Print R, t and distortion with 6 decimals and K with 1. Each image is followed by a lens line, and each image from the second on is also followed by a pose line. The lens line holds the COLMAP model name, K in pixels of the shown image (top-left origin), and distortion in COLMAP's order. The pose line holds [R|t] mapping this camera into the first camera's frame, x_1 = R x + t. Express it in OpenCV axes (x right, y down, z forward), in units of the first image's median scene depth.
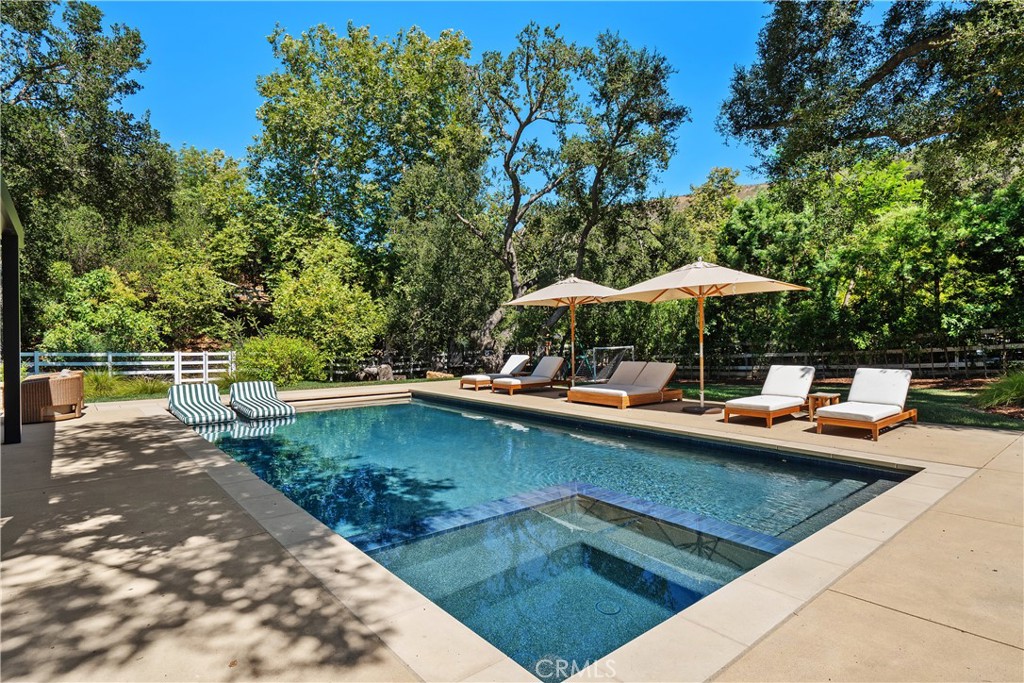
lens RADIAL K [[527.2, 0, 504.7], [0, 527.2, 341.0], [0, 0, 1]] dist [0.002990, 0.001811]
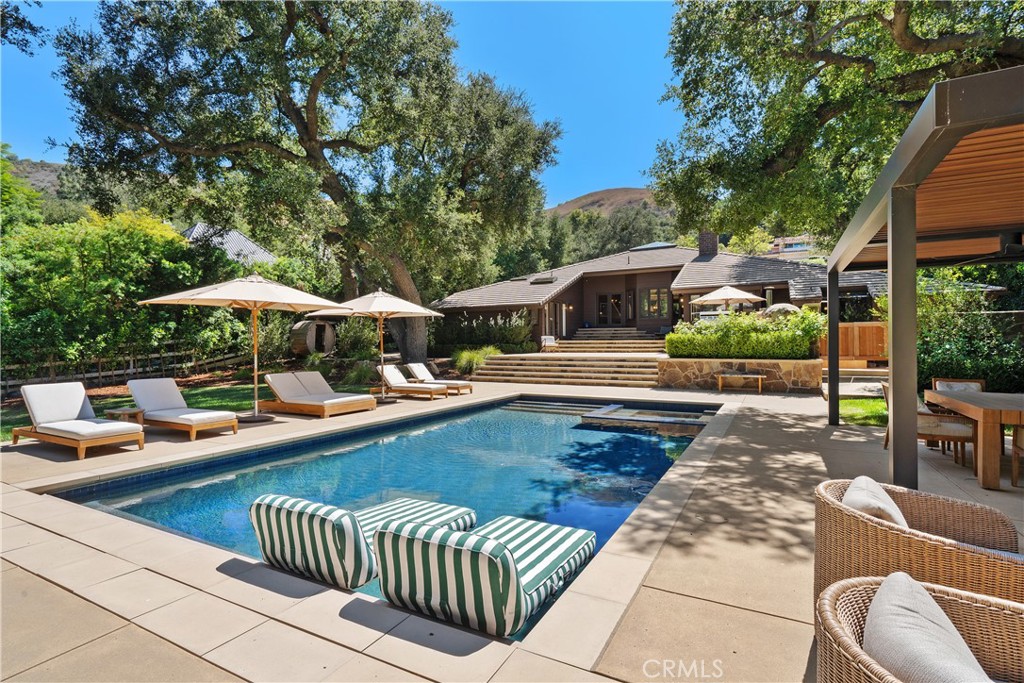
lens RADIAL K [[501.6, 0, 512.9], [0, 501.6, 340.8], [0, 0, 1]] dist [0.001321, 0.000100]
pose [[-0.378122, 0.004818, 0.925743, -0.681133], [0.017840, 0.999839, 0.002083, -0.012463], [-0.925584, 0.017303, -0.378147, 0.862921]]
